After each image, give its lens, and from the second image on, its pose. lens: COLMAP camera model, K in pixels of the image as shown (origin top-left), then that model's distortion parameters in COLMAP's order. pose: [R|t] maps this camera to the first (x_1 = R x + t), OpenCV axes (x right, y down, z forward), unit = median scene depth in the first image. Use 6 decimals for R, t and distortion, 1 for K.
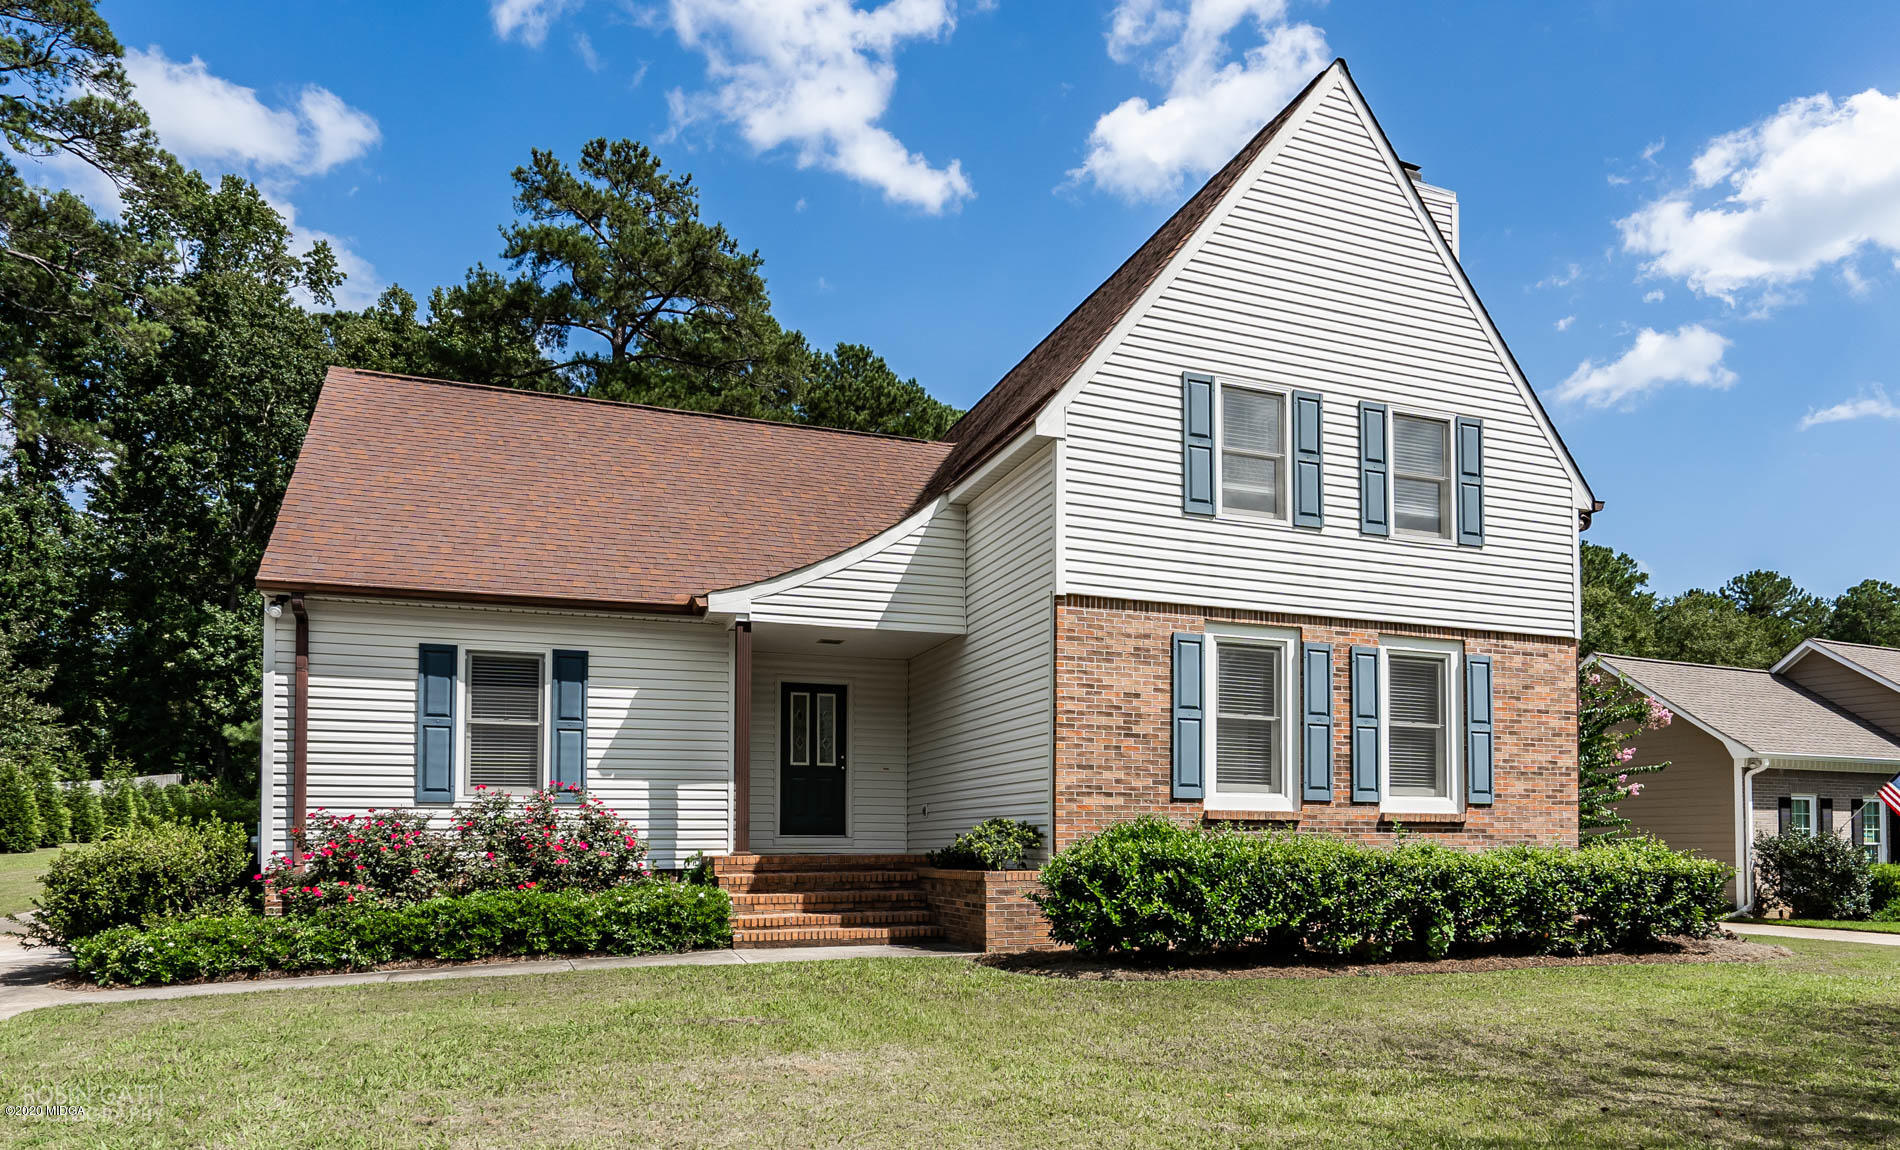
lens RADIAL K [[1210.4, 0, 950.0], [0, 1210.4, 575.0], [0, 0, 1]] dist [0.001901, -0.004051]
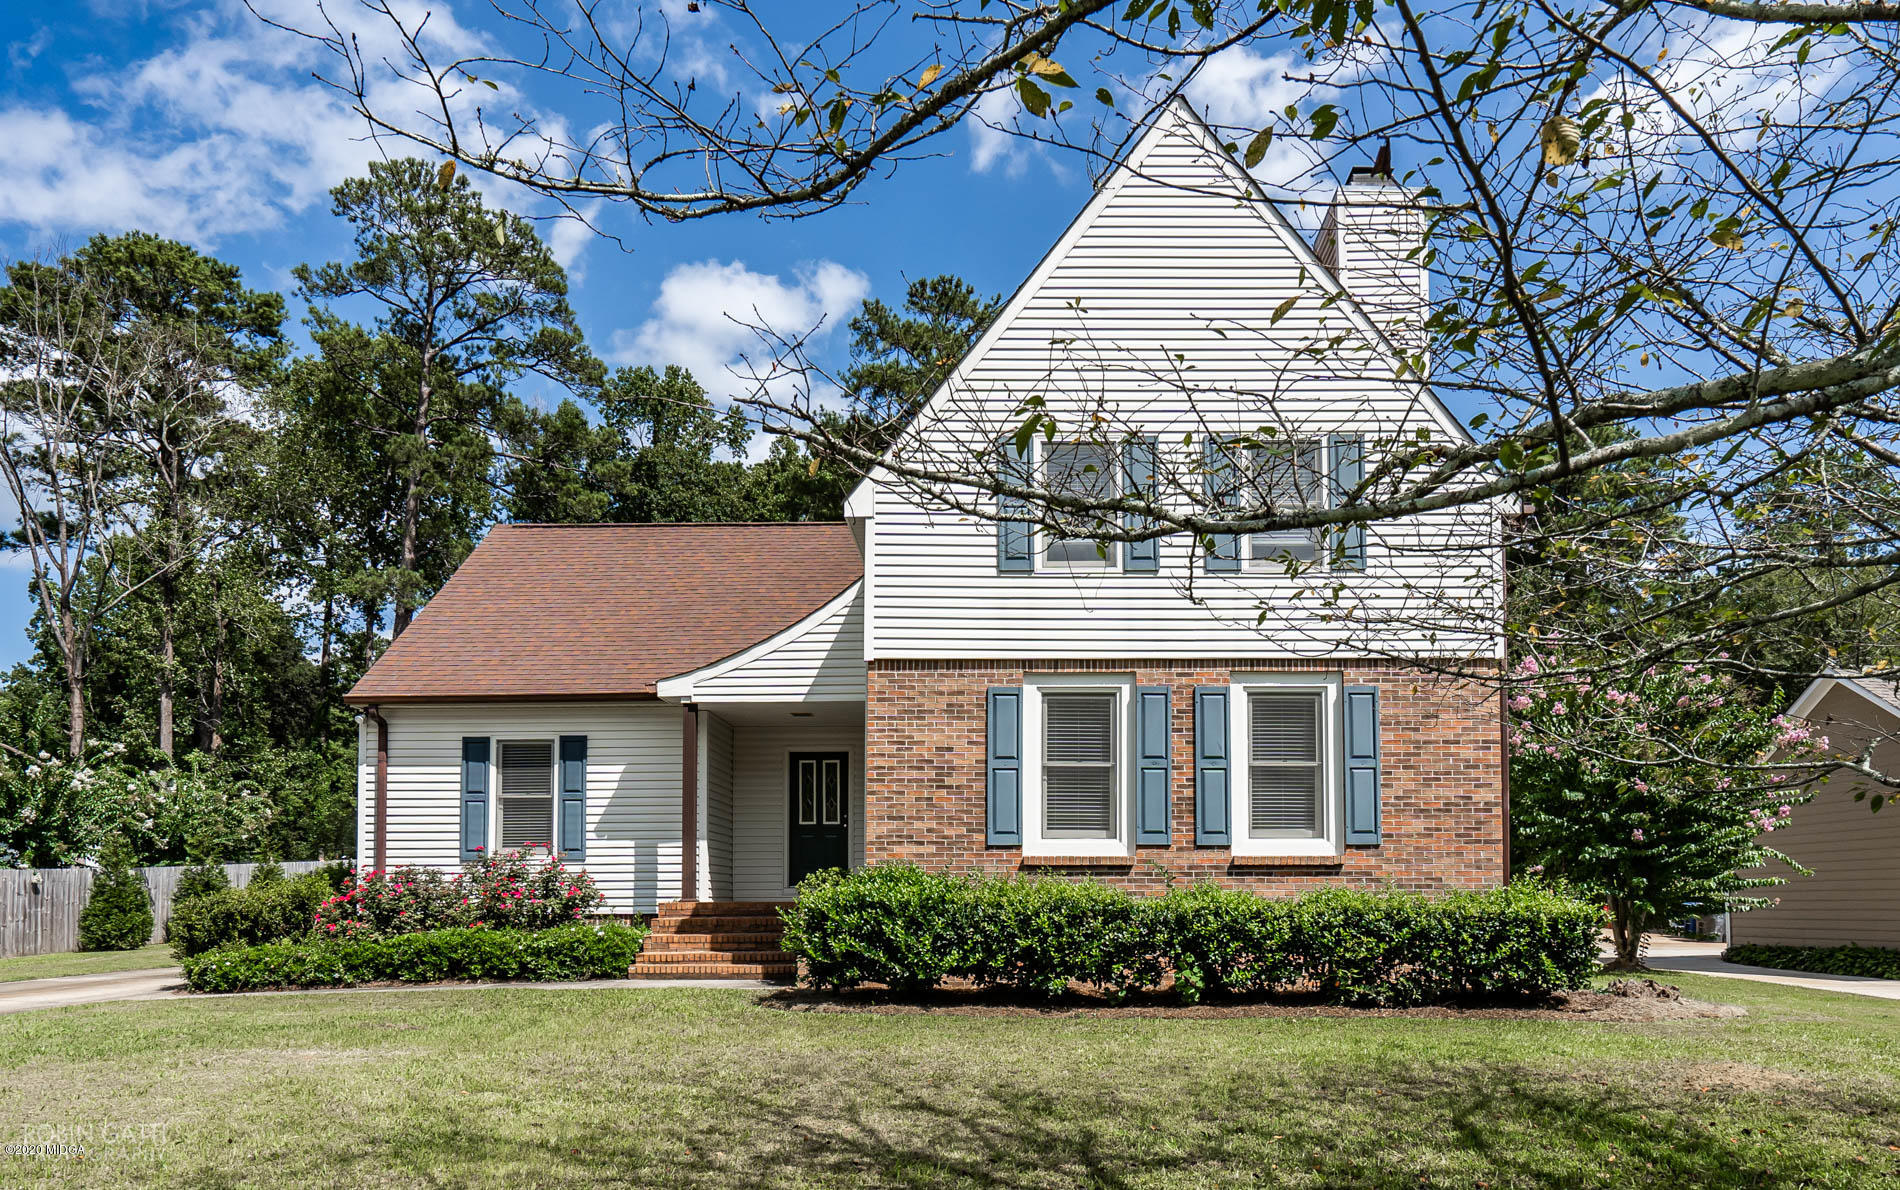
lens RADIAL K [[1133.1, 0, 923.0], [0, 1133.1, 631.1], [0, 0, 1]] dist [-0.005870, 0.000489]
pose [[0.923970, -0.091072, -0.371463, 0.486565], [0.085167, 0.995843, -0.032309, 0.025342], [0.372861, -0.001783, 0.927886, 0.066889]]
